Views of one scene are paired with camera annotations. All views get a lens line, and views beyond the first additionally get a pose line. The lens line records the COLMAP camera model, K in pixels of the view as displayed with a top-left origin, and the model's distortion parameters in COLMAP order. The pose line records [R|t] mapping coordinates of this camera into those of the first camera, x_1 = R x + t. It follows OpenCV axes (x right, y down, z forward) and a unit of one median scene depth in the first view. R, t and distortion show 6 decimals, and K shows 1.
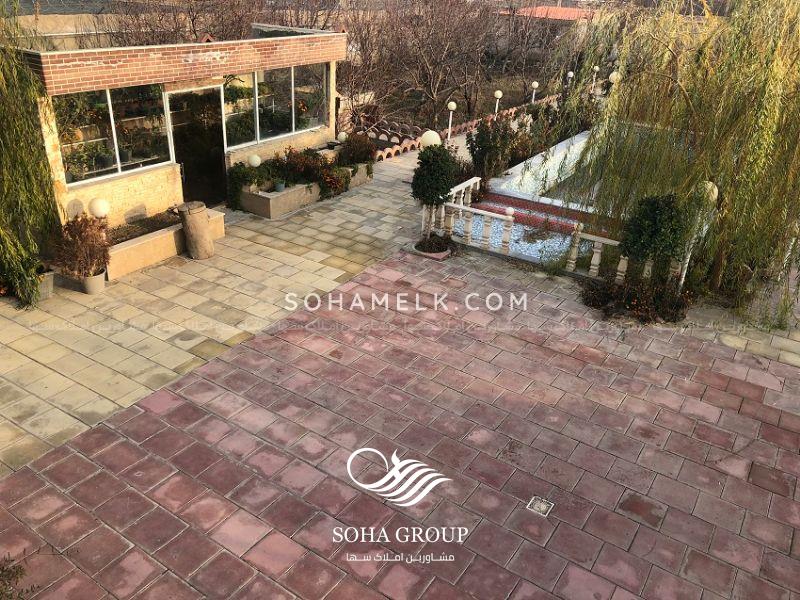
lens RADIAL K [[643.7, 0, 398.1], [0, 643.7, 300.7], [0, 0, 1]] dist [0.003802, -0.001465]
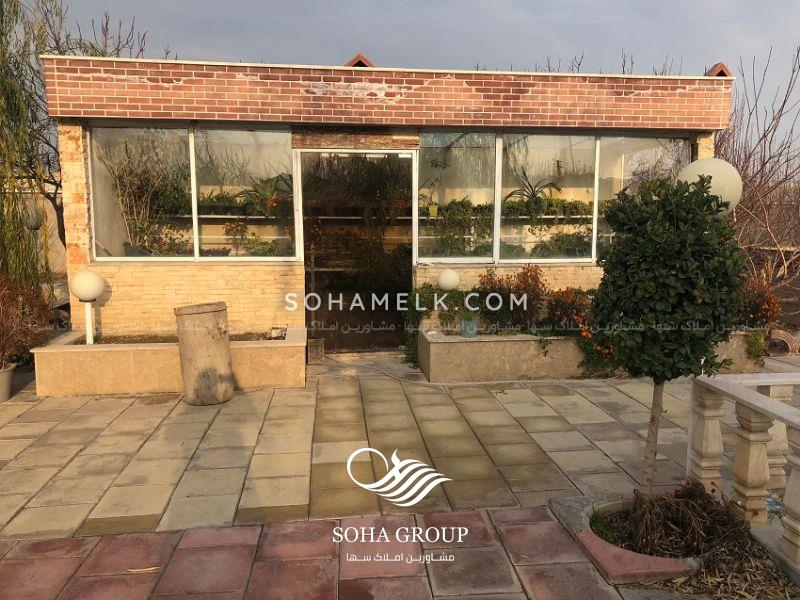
lens RADIAL K [[643.7, 0, 395.1], [0, 643.7, 304.5], [0, 0, 1]] dist [0.003802, -0.001465]
pose [[0.629724, 0.050690, -0.775164, 0.199971], [-0.315504, 0.928549, -0.195587, -0.085306], [0.709863, 0.367733, 0.600722, 0.728691]]
